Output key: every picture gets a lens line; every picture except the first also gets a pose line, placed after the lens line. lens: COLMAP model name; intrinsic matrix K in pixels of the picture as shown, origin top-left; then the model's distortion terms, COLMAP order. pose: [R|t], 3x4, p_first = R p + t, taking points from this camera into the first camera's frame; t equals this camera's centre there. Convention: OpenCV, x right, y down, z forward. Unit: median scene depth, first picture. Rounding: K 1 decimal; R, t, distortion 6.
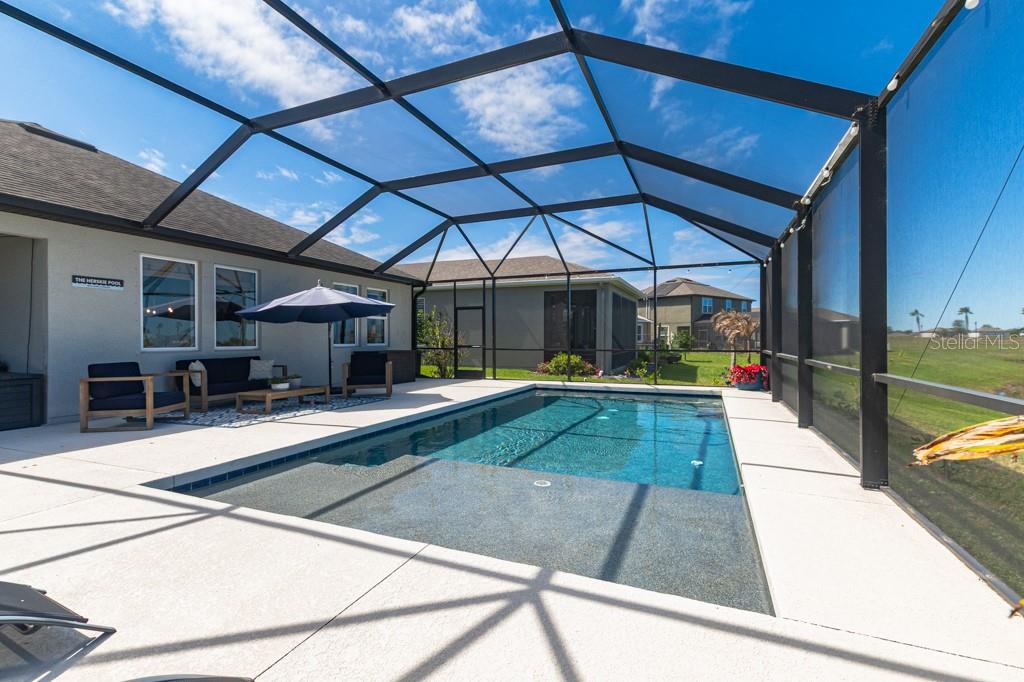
lens RADIAL K [[450.9, 0, 512.0], [0, 450.9, 341.0], [0, 0, 1]] dist [0.003561, -0.000030]
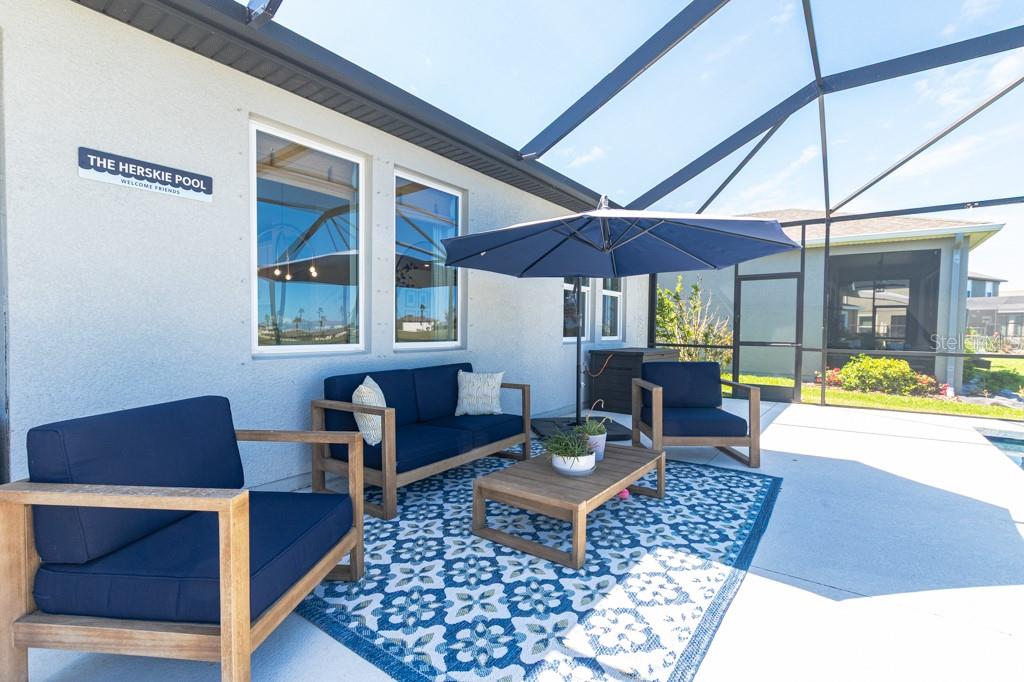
lens RADIAL K [[462.0, 0, 512.0], [0, 462.0, 341.0], [0, 0, 1]] dist [-0.004130, 0.000056]
pose [[0.971736, 0.021489, -0.235089, -0.355944], [-0.015337, 0.999491, 0.027963, -0.004258], [0.235571, -0.023567, 0.971571, 0.468955]]
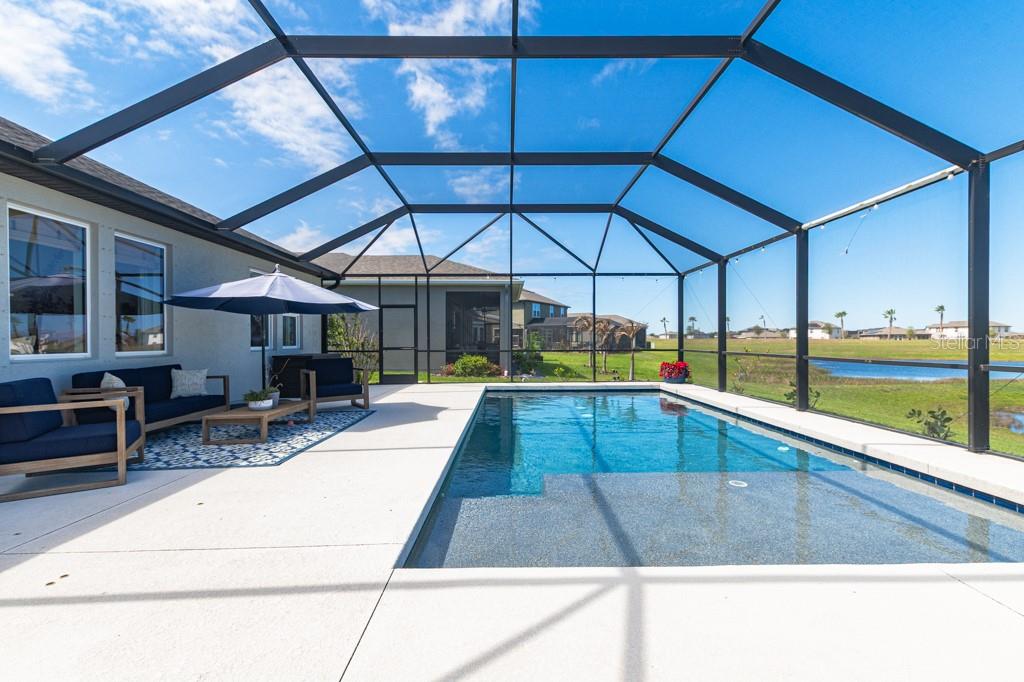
lens RADIAL K [[440.4, 0, 512.0], [0, 440.4, 341.0], [0, 0, 1]] dist [0.007697, -0.000312]
pose [[0.915335, -0.002307, 0.402686, -0.319072], [0.003588, 0.999991, -0.002427, -0.000019], [-0.402676, 0.003666, 0.915335, 0.123753]]
